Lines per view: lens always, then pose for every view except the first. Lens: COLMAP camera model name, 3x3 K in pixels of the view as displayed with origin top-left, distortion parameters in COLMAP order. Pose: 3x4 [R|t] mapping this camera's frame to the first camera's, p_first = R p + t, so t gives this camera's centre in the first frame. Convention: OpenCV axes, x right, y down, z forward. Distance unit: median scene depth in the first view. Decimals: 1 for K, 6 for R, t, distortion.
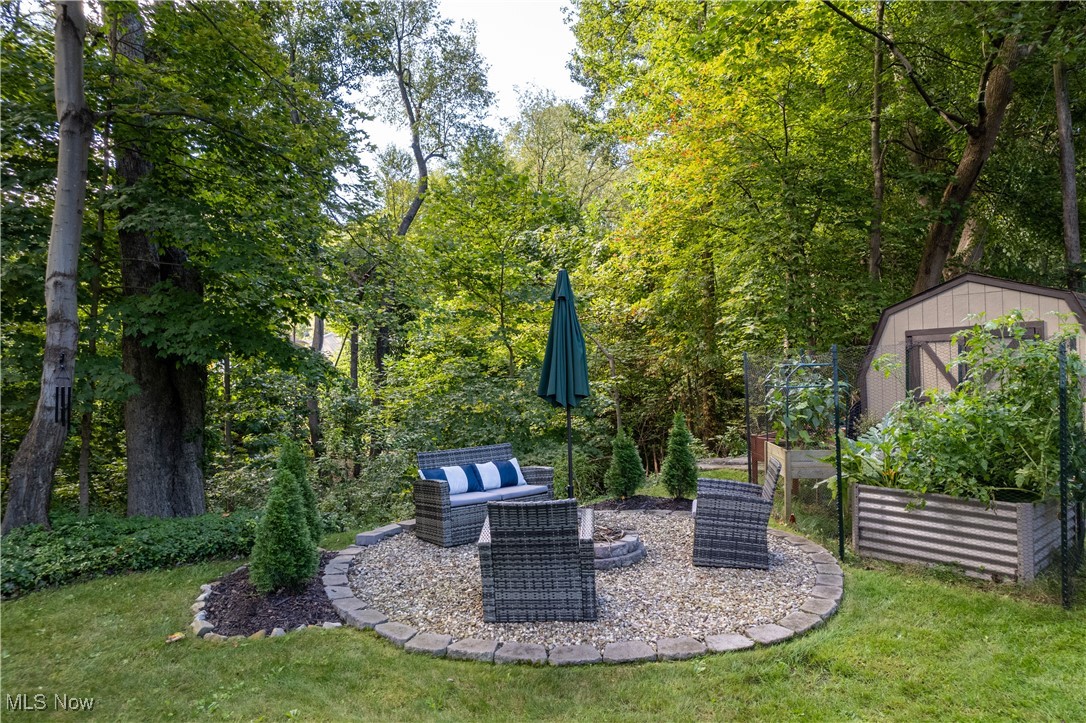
lens RADIAL K [[700.3, 0, 542.8], [0, 700.3, 366.9], [0, 0, 1]] dist [-0.076512, 0.066761]
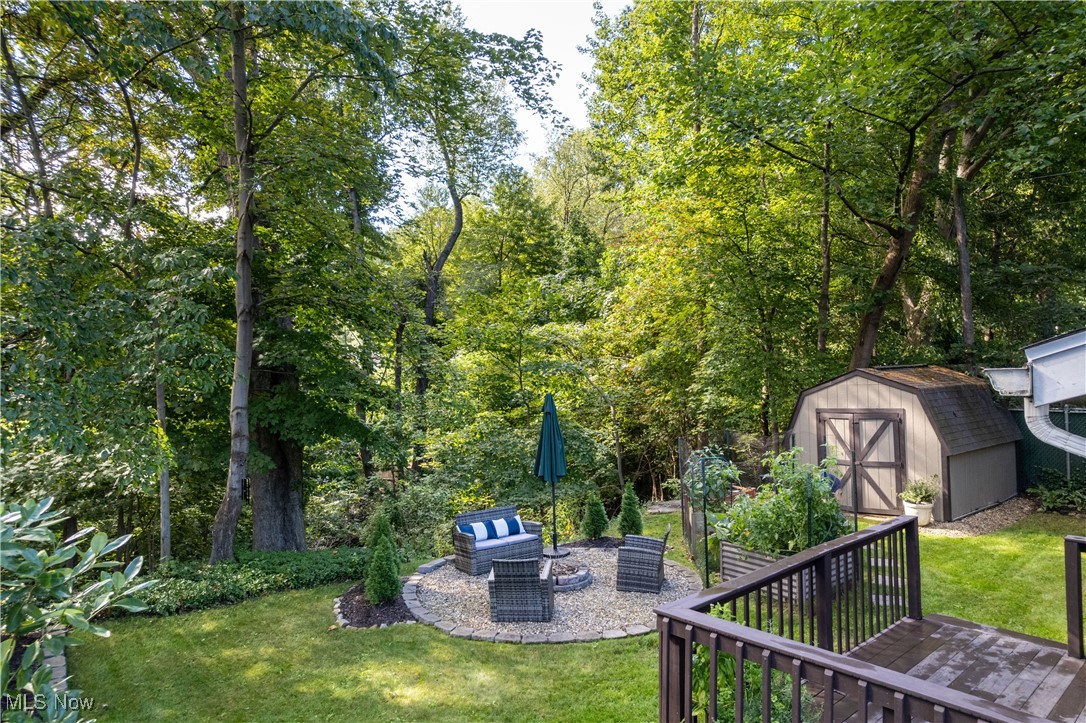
lens RADIAL K [[700.3, 0, 543.8], [0, 700.3, 364.0], [0, 0, 1]] dist [-0.076512, 0.066761]
pose [[0.998718, -0.005576, -0.050313, 0.120952], [0.005533, 0.999984, -0.001000, -0.255568], [0.050318, 0.000720, 0.998733, -0.679918]]
